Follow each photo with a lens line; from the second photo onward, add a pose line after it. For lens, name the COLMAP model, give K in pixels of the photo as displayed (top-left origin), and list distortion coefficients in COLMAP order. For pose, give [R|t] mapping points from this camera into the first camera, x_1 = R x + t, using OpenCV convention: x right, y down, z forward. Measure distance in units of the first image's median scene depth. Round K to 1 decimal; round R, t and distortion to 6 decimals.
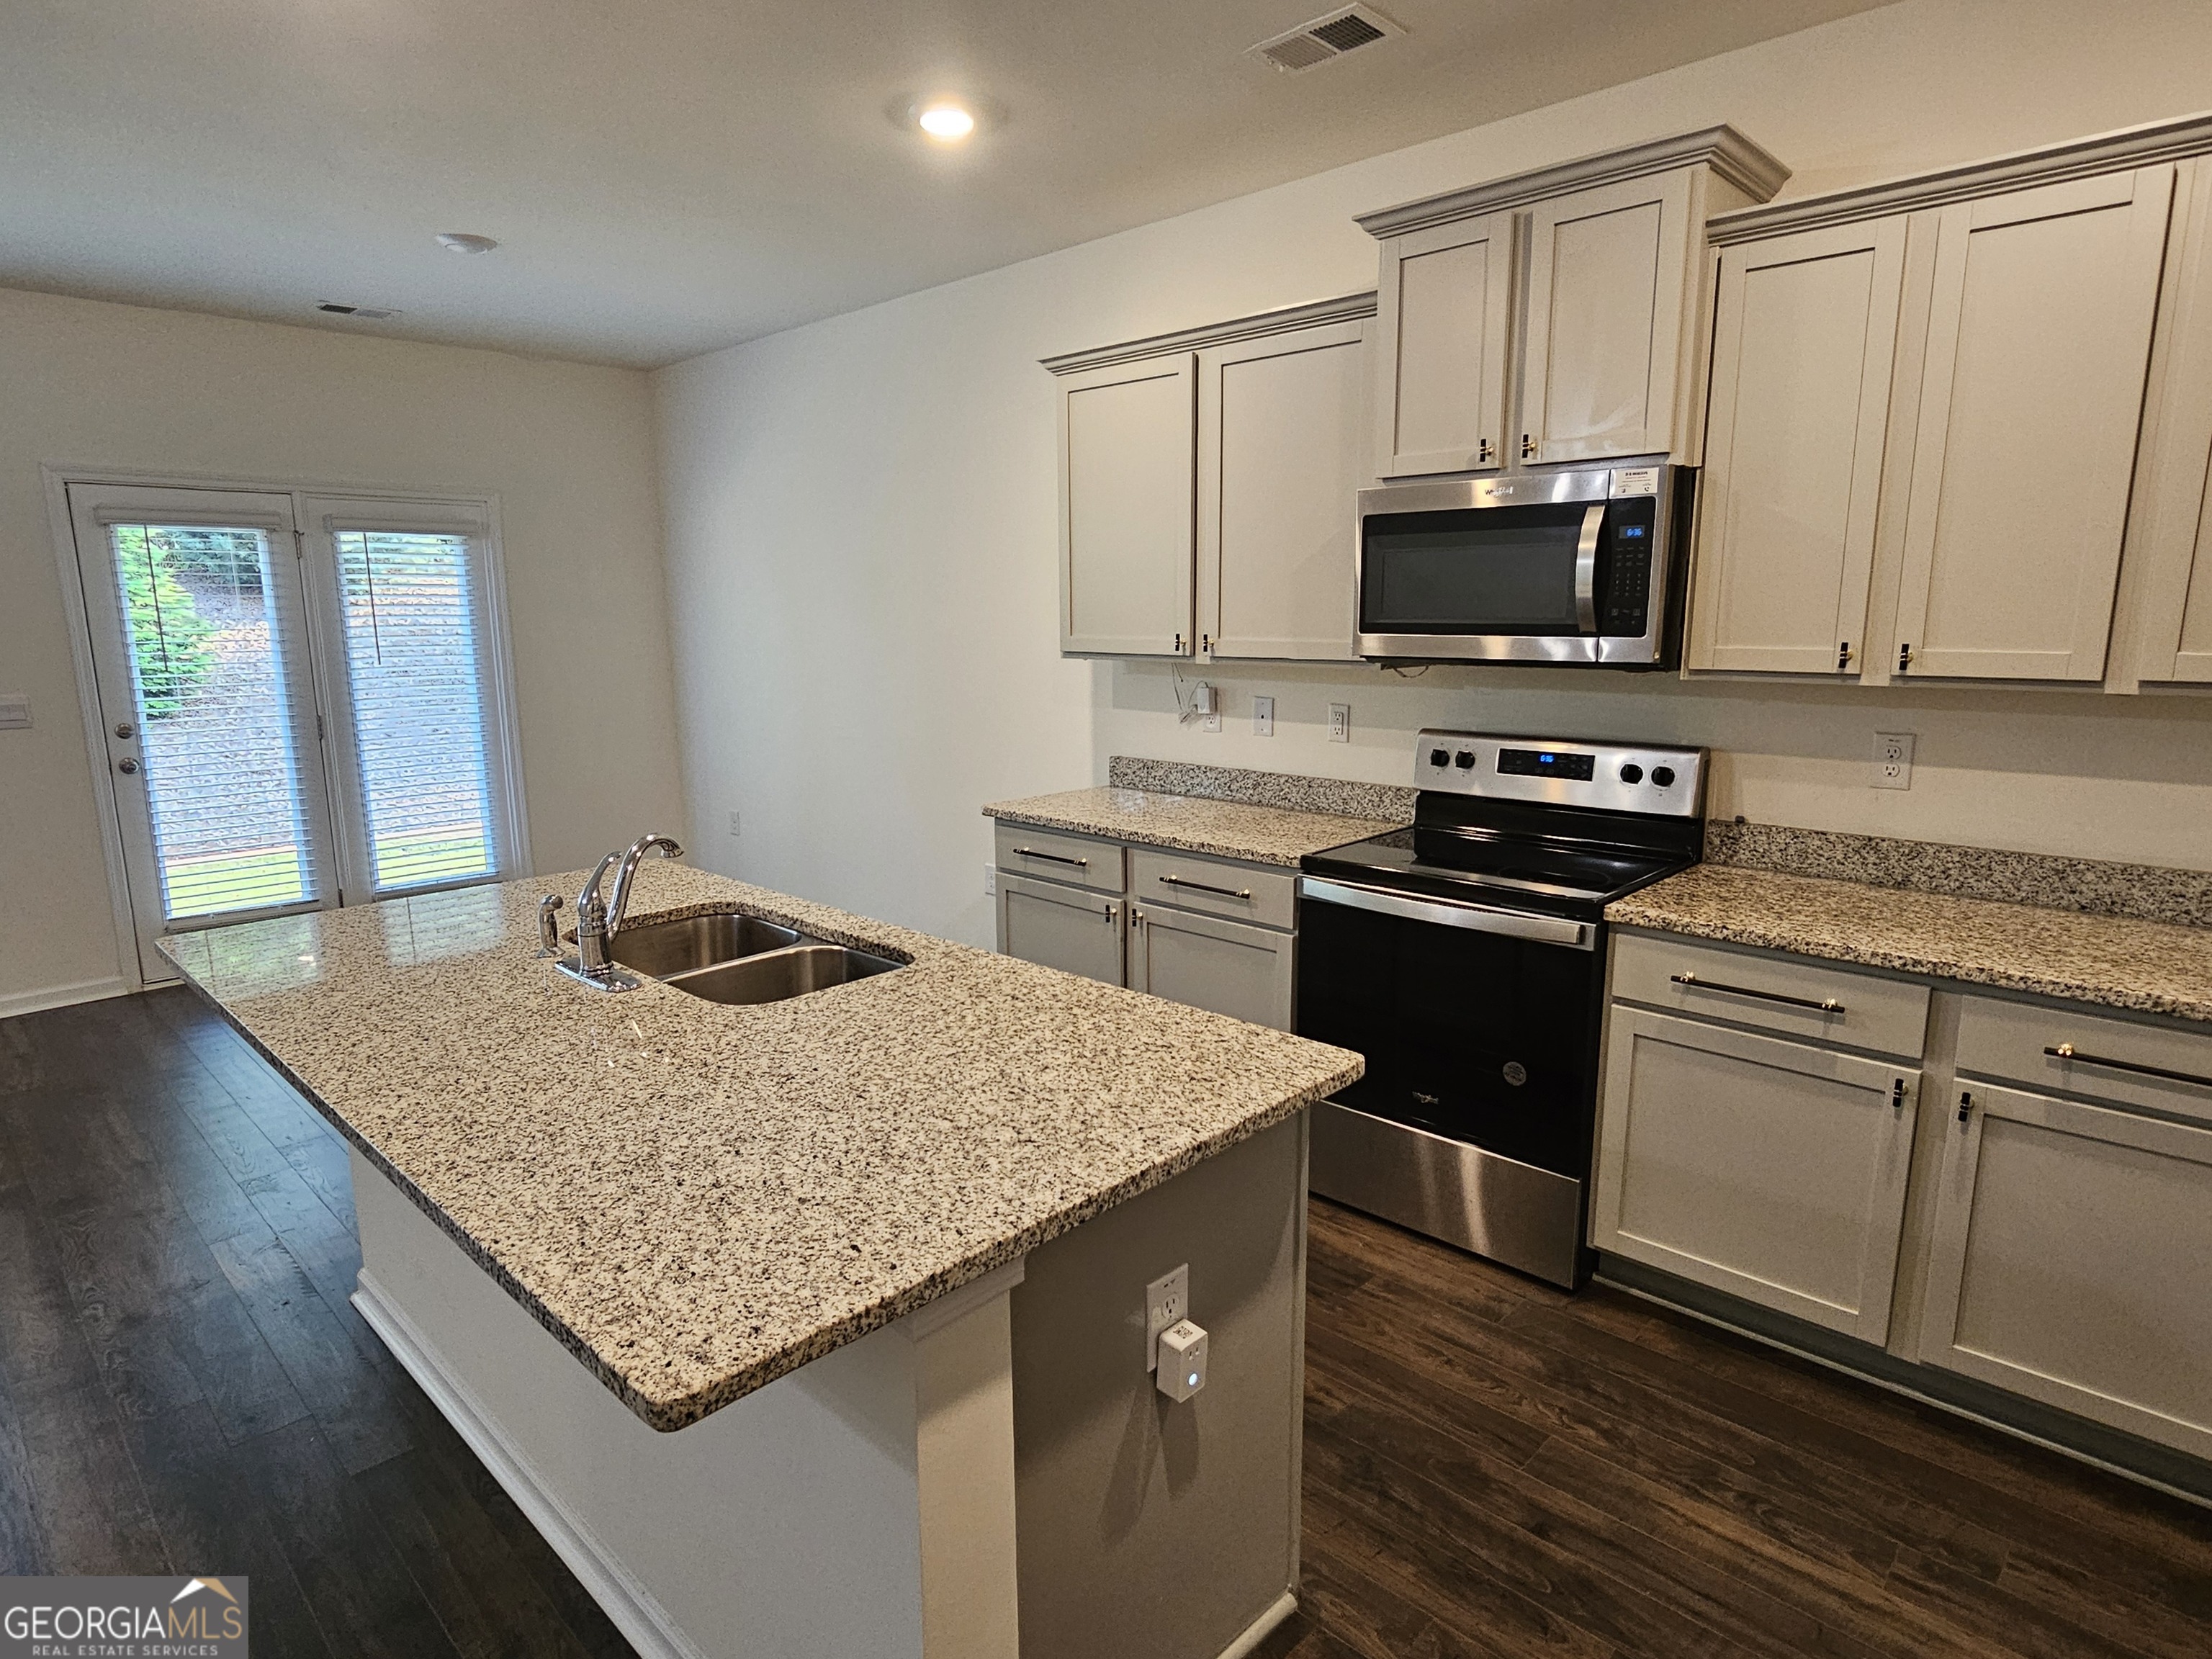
lens RADIAL K [[1287.1, 0, 1114.7], [0, 1287.1, 816.9], [0, 0, 1]] dist [0.054108, -0.000045]
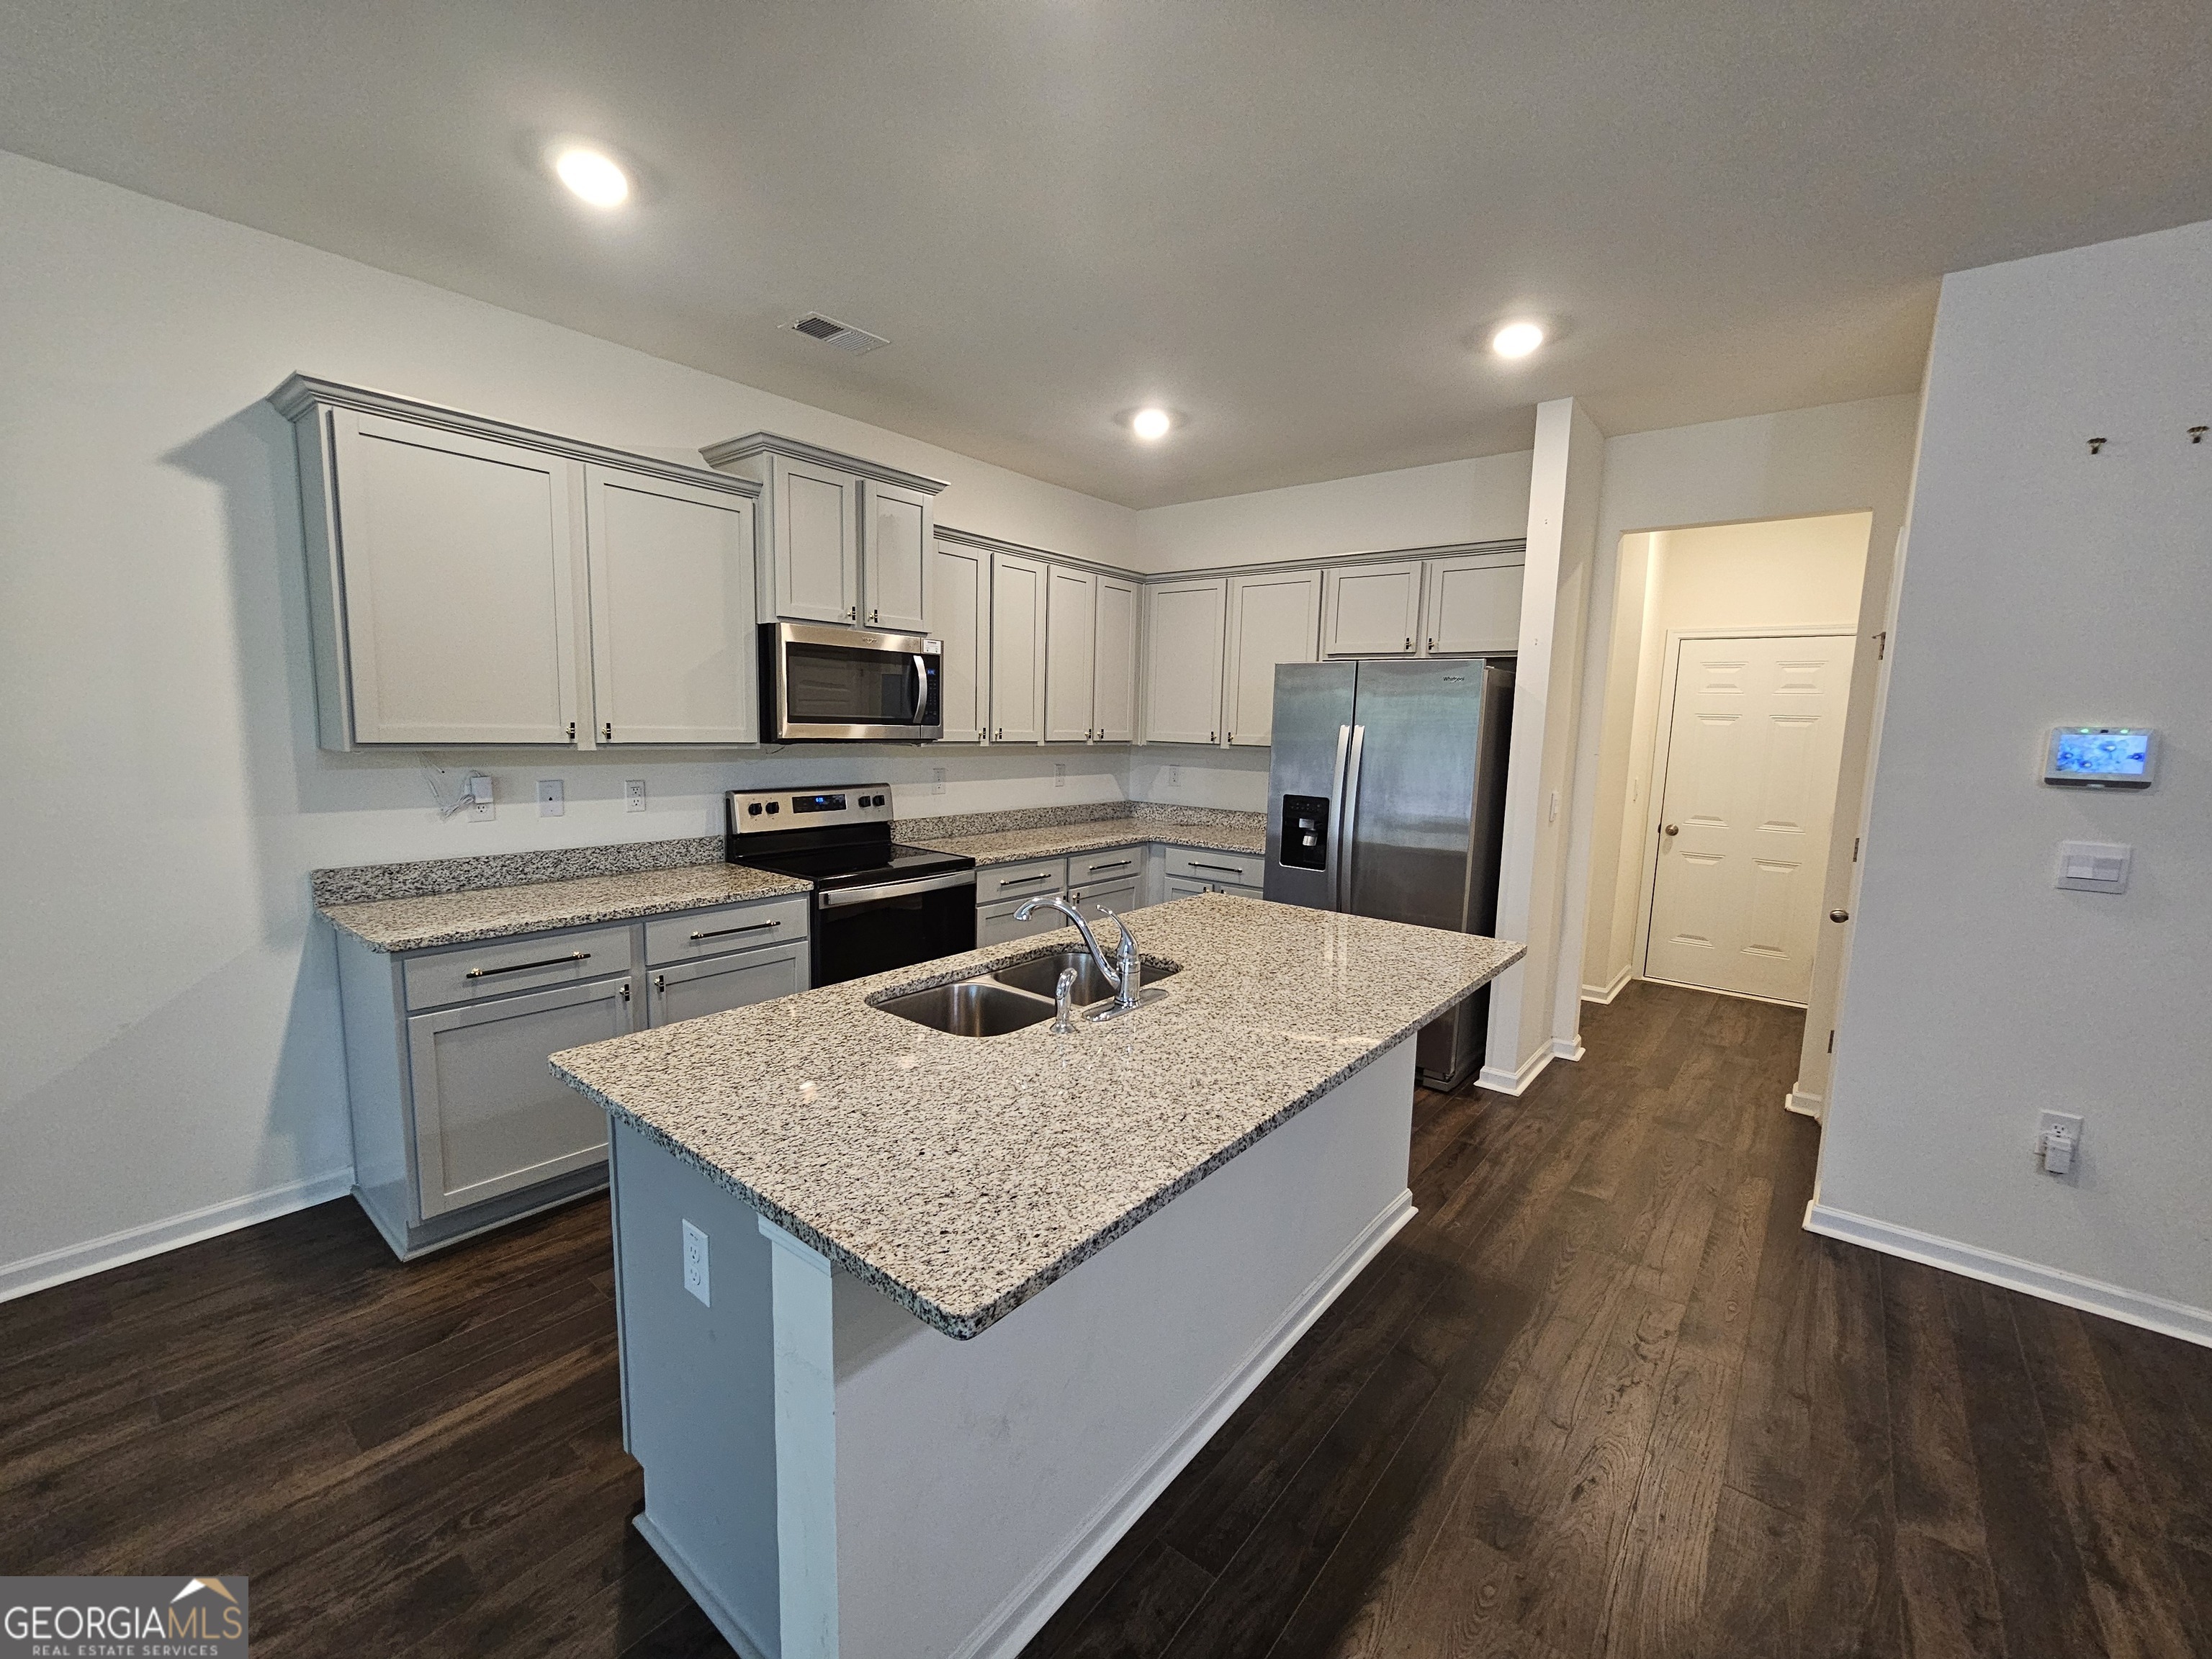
lens RADIAL K [[906.2, 0, 1100.6], [0, 906.2, 836.9], [0, 0, 1]] dist [-0.005646, 0.000836]
pose [[-0.068258, -0.125046, 0.989800, -0.864122], [0.142264, 0.980756, 0.133714, -0.106238], [-0.987472, 0.149940, -0.049155, 0.747704]]
